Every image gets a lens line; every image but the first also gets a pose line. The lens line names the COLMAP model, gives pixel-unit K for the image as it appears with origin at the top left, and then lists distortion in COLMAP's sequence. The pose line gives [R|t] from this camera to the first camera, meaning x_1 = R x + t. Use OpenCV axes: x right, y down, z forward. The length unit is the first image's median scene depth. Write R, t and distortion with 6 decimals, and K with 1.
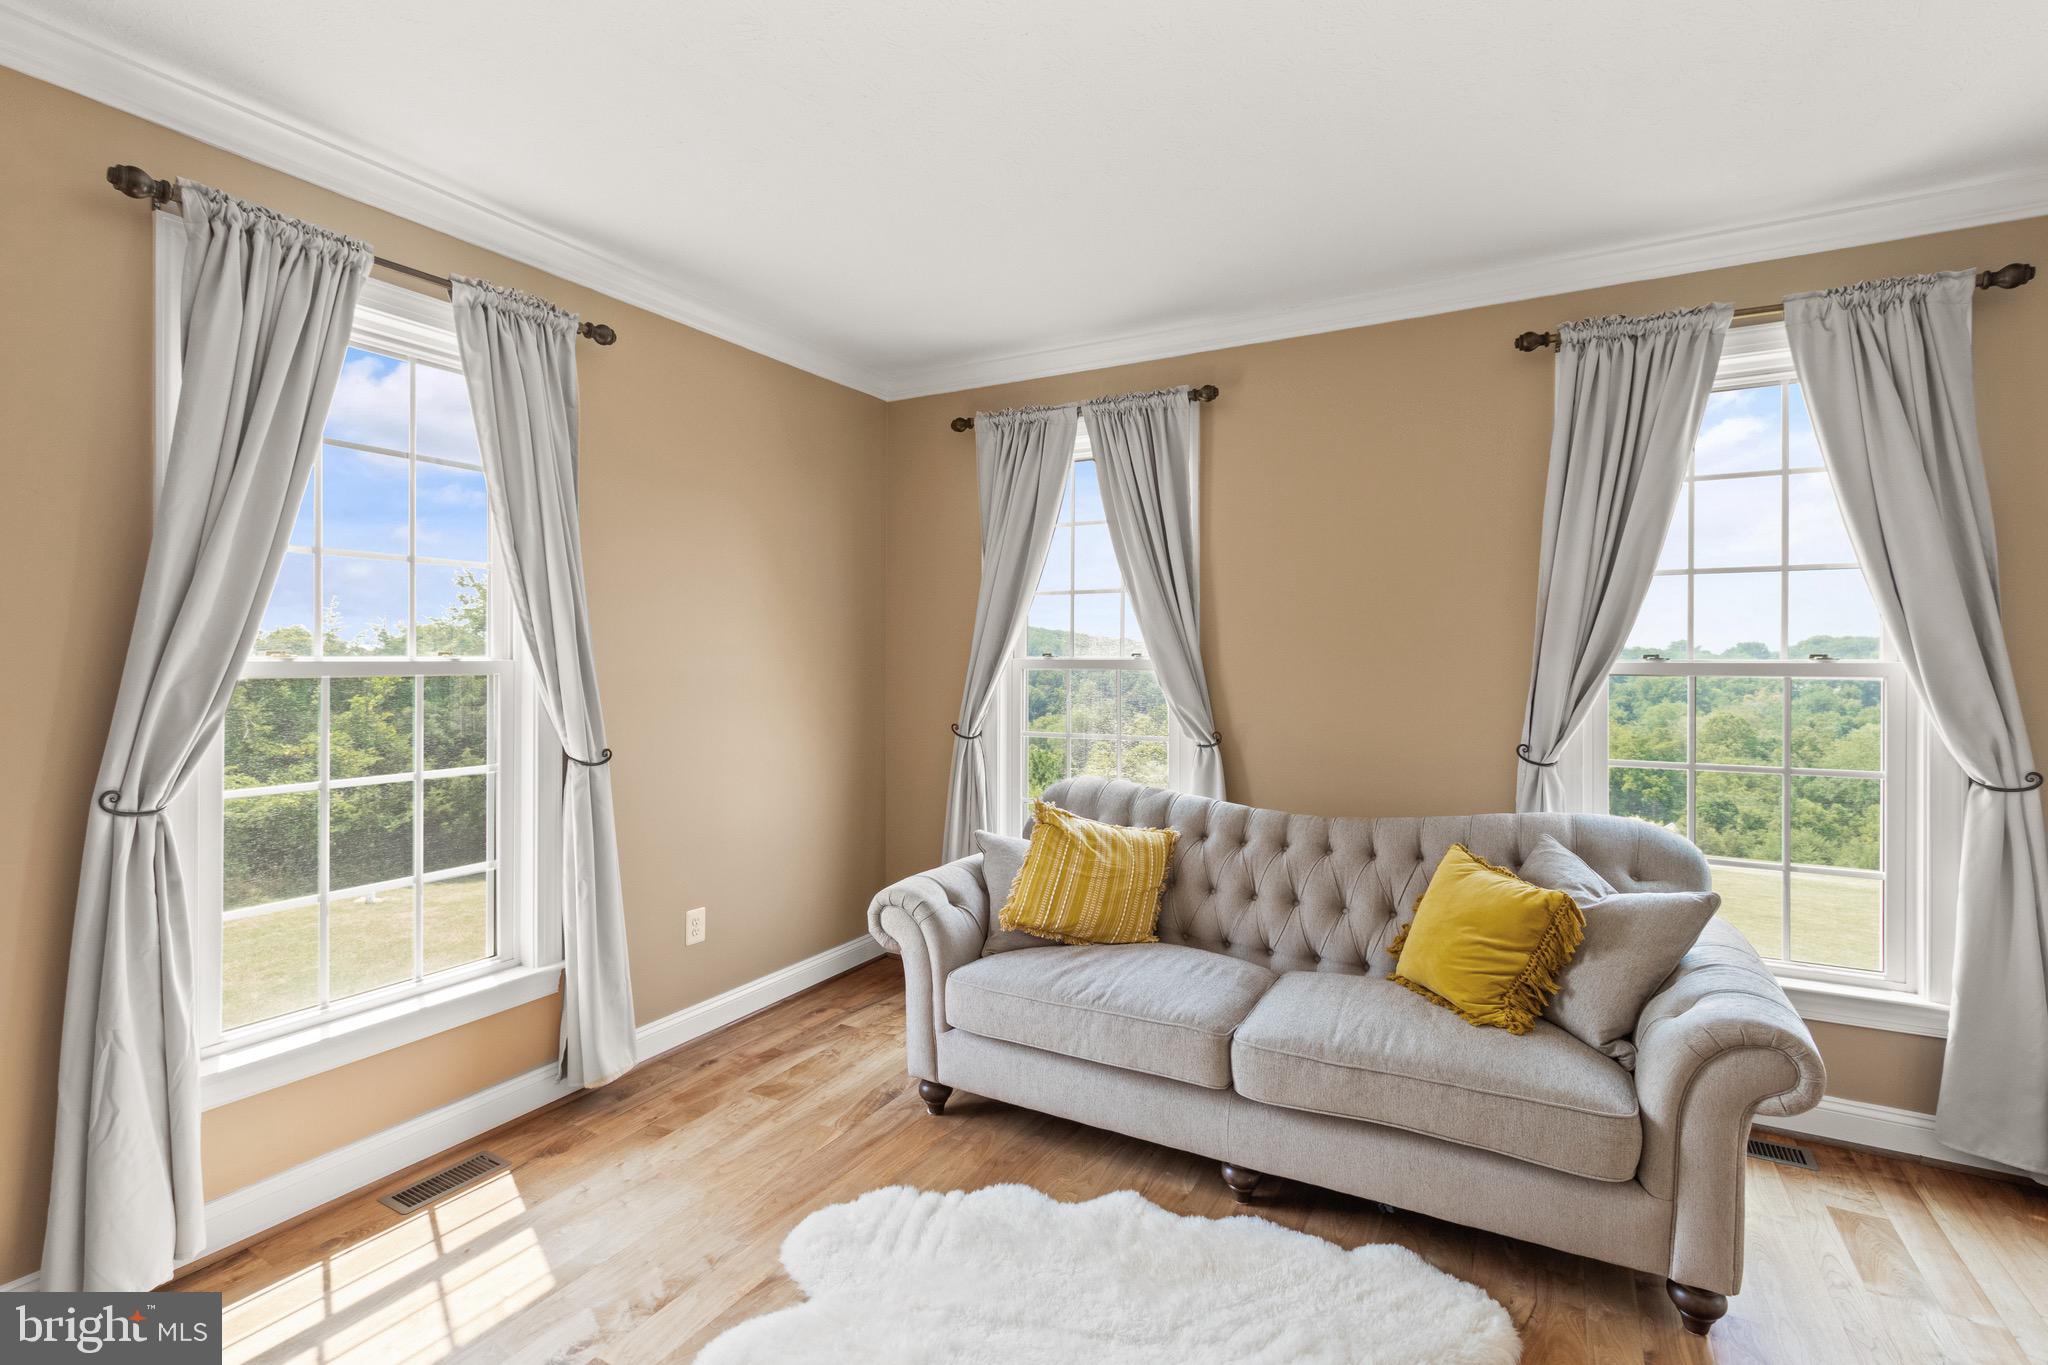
lens RADIAL K [[937.6, 0, 1018.1], [0, 937.6, 669.7], [0, 0, 1]] dist [-0.003452, -0.000387]
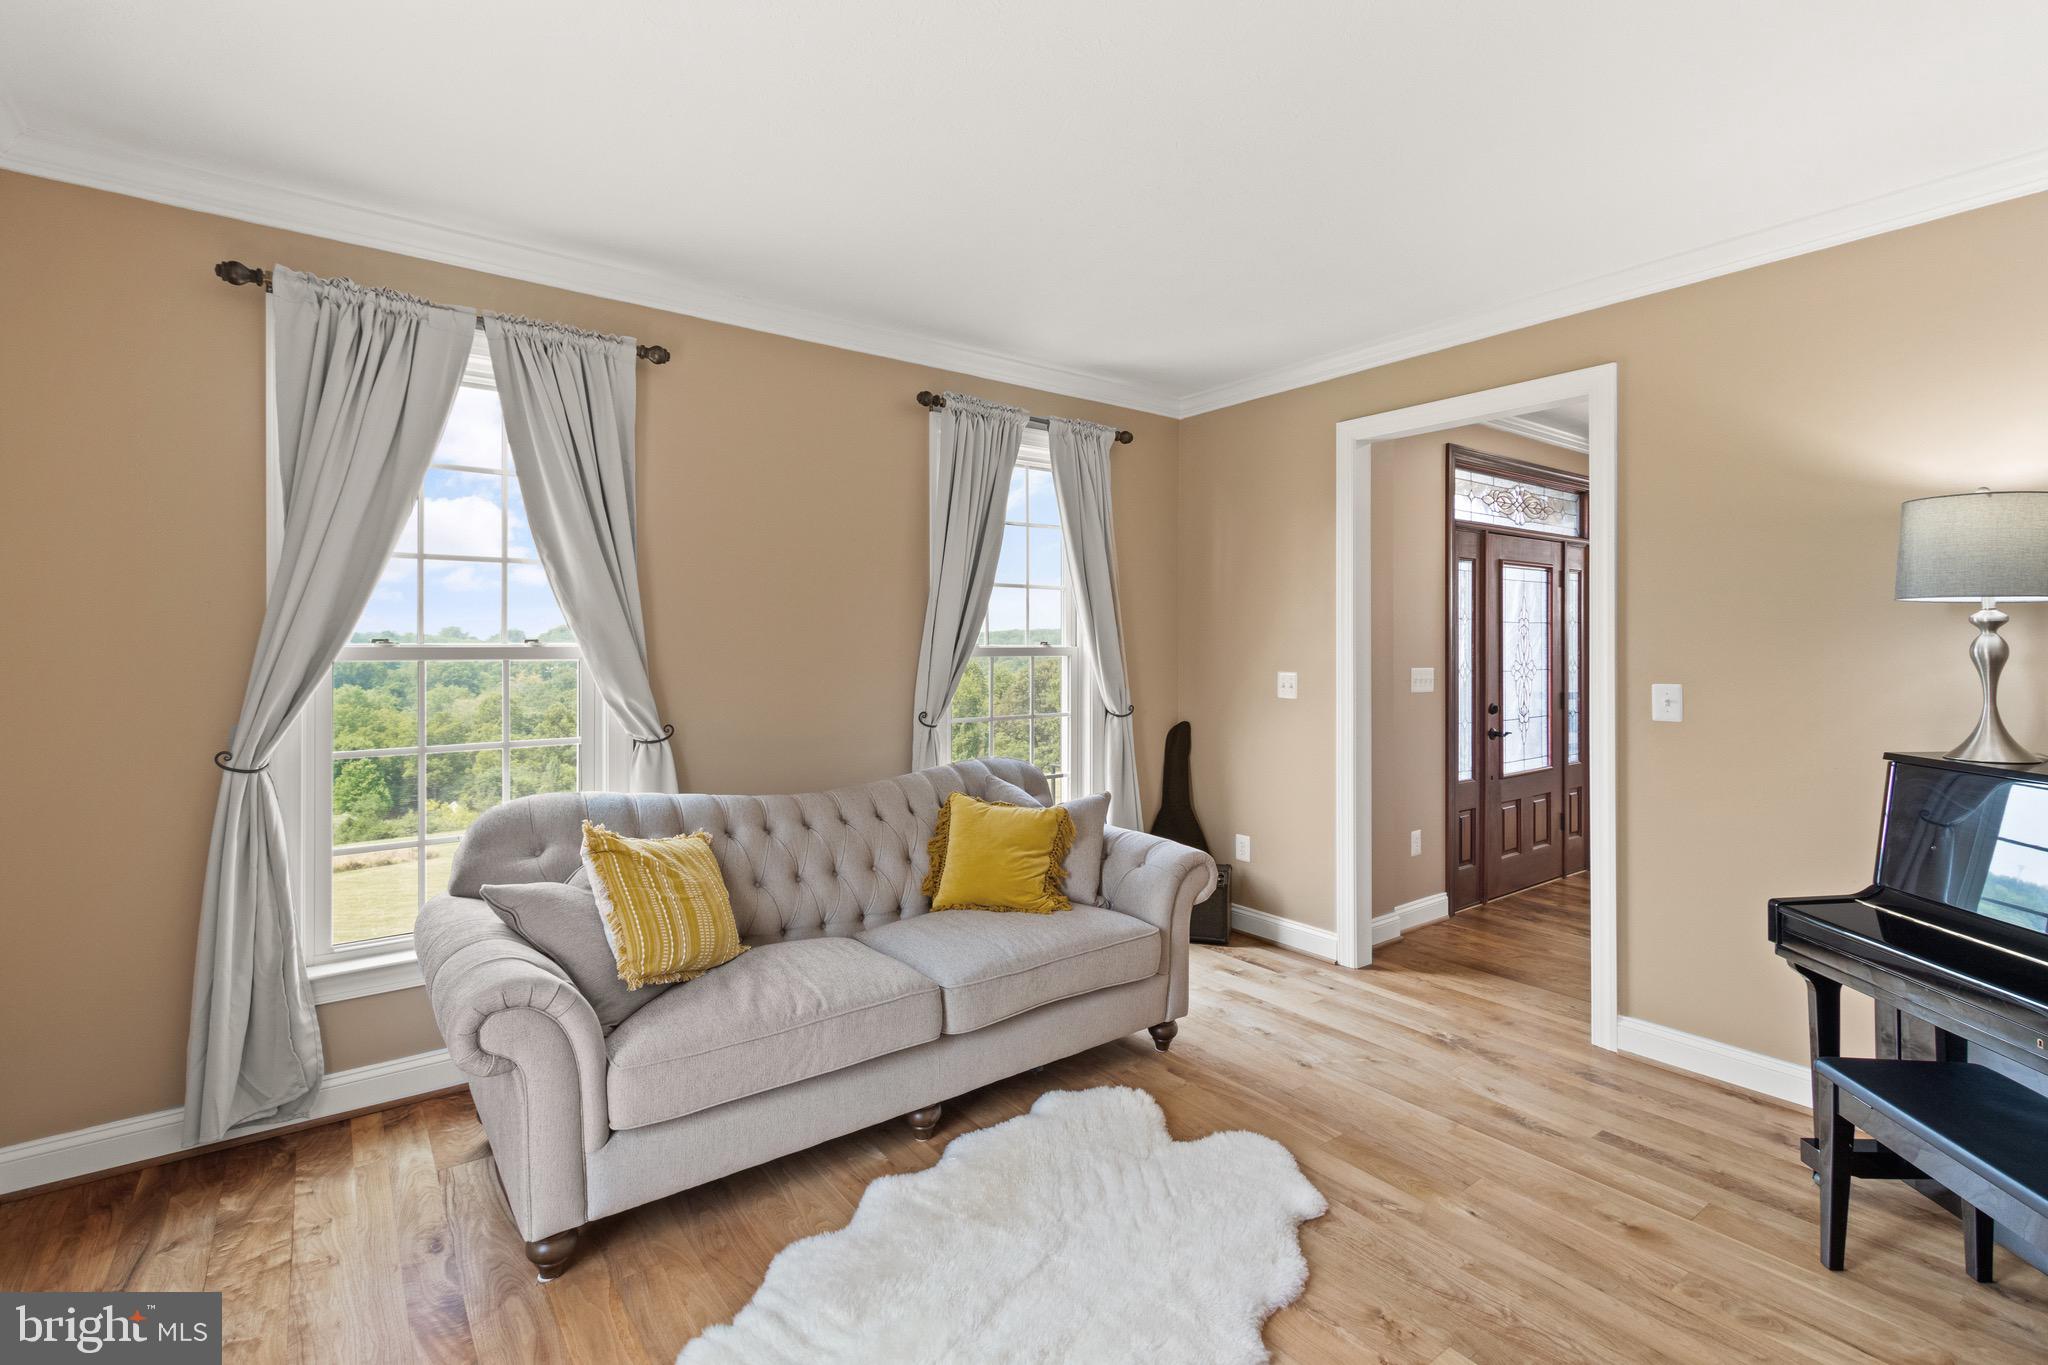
lens RADIAL K [[943.2, 0, 1030.1], [0, 943.2, 650.4], [0, 0, 1]] dist [-0.003688, -0.000273]
pose [[0.389560, -0.007023, 0.920974, -0.647111], [0.011770, 0.999927, 0.002646, -0.006556], [-0.920926, 0.009809, 0.389614, 0.397773]]
